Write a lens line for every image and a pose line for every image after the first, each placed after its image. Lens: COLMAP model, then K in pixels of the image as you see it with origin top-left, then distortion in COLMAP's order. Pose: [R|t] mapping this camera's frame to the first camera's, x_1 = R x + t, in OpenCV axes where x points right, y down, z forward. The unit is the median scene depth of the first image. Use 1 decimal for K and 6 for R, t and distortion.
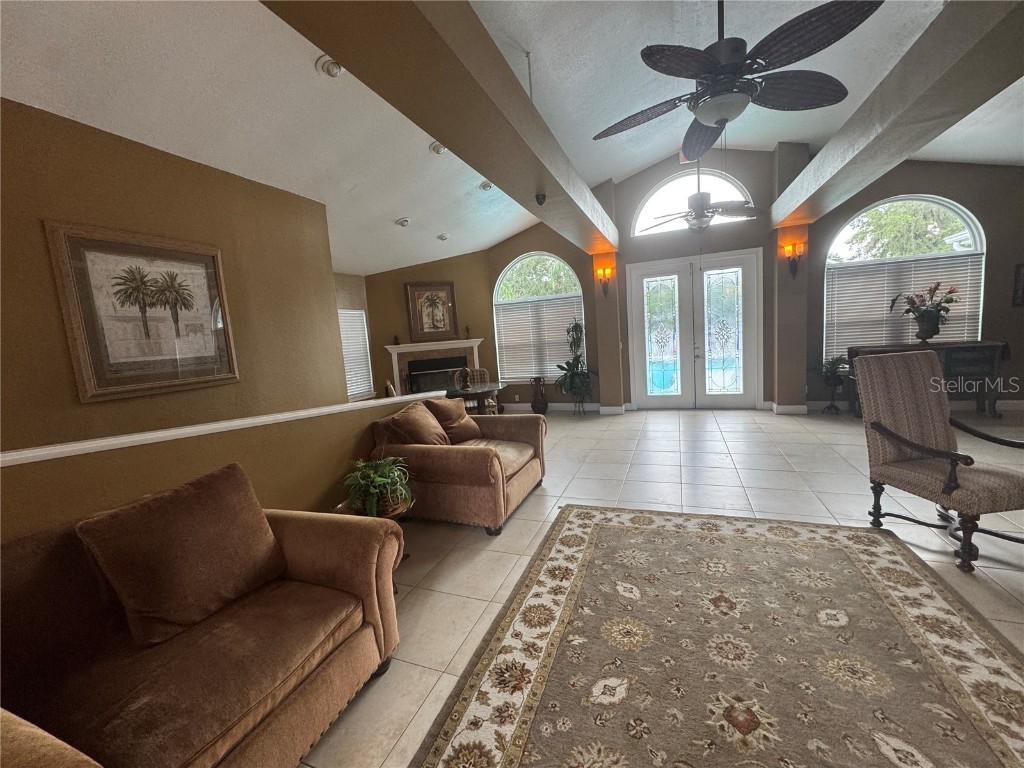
lens RADIAL K [[415.2, 0, 518.6], [0, 415.2, 384.1], [0, 0, 1]] dist [-0.000579, -0.000085]
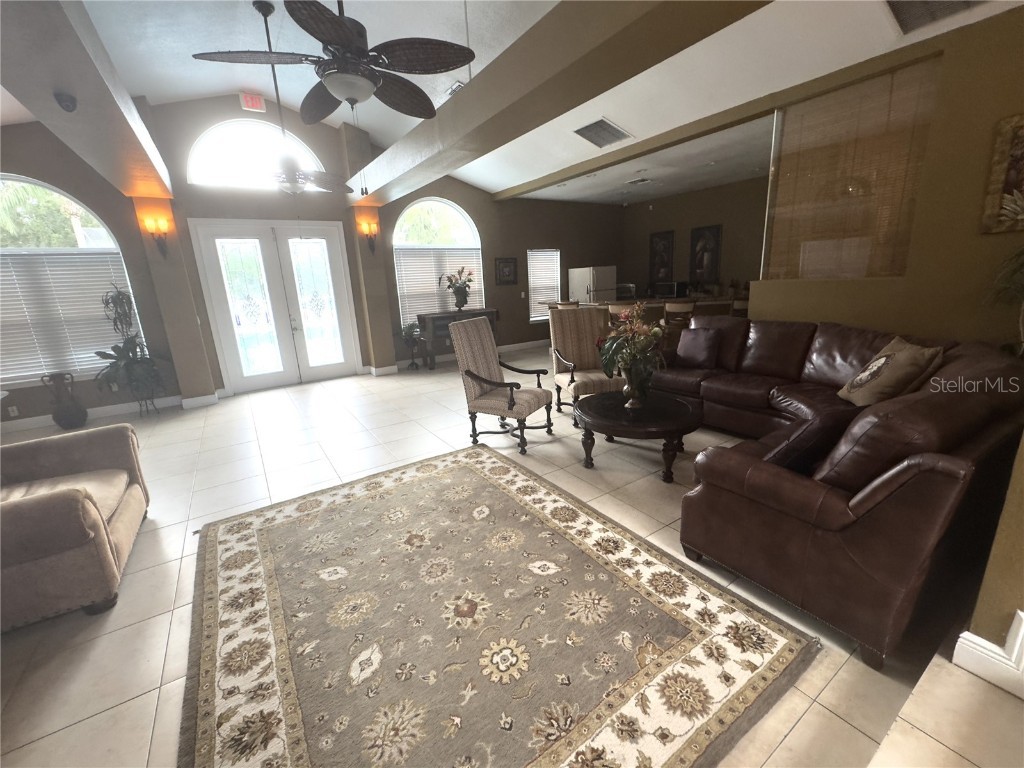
lens RADIAL K [[415.2, 0, 518.6], [0, 415.2, 384.1], [0, 0, 1]] dist [-0.000579, -0.000085]
pose [[0.578955, -0.160451, 0.799417, -0.154756], [0.102215, 0.986994, 0.124073, -0.017497], [-0.808927, 0.009880, 0.587826, 0.049998]]
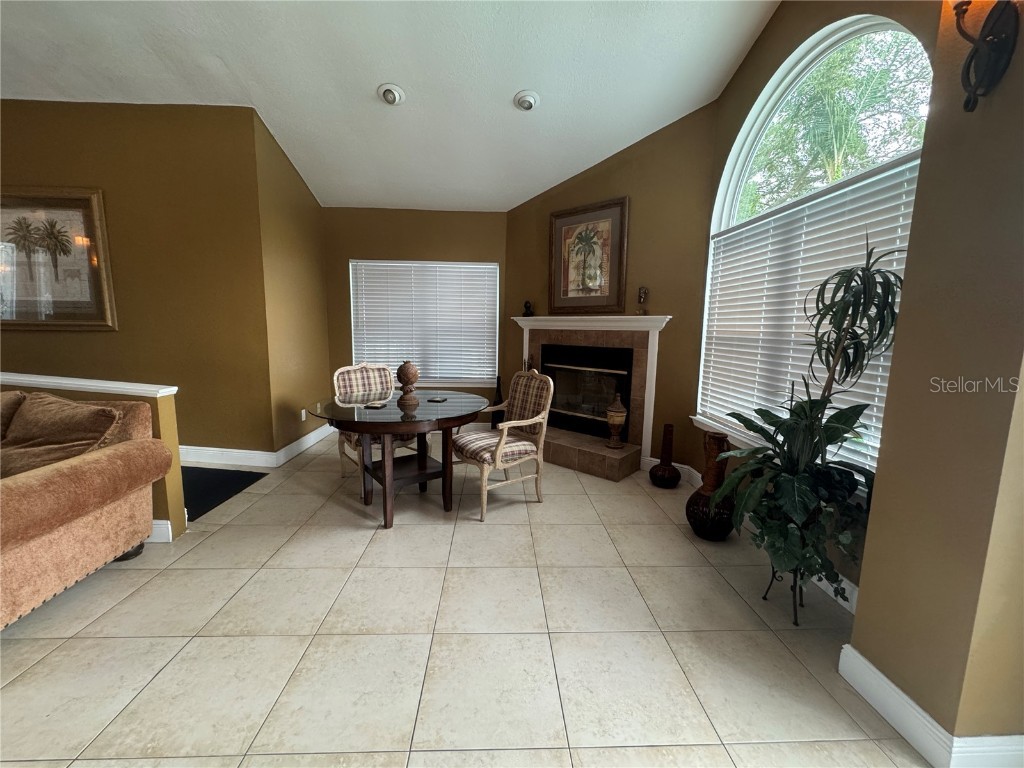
lens RADIAL K [[415.2, 0, 518.6], [0, 415.2, 384.1], [0, 0, 1]] dist [-0.000579, -0.000085]
pose [[0.390683, 0.202219, -0.898039, 0.665329], [-0.153151, 0.976255, 0.153204, -0.197326], [0.907696, 0.077681, 0.412376, 1.633518]]
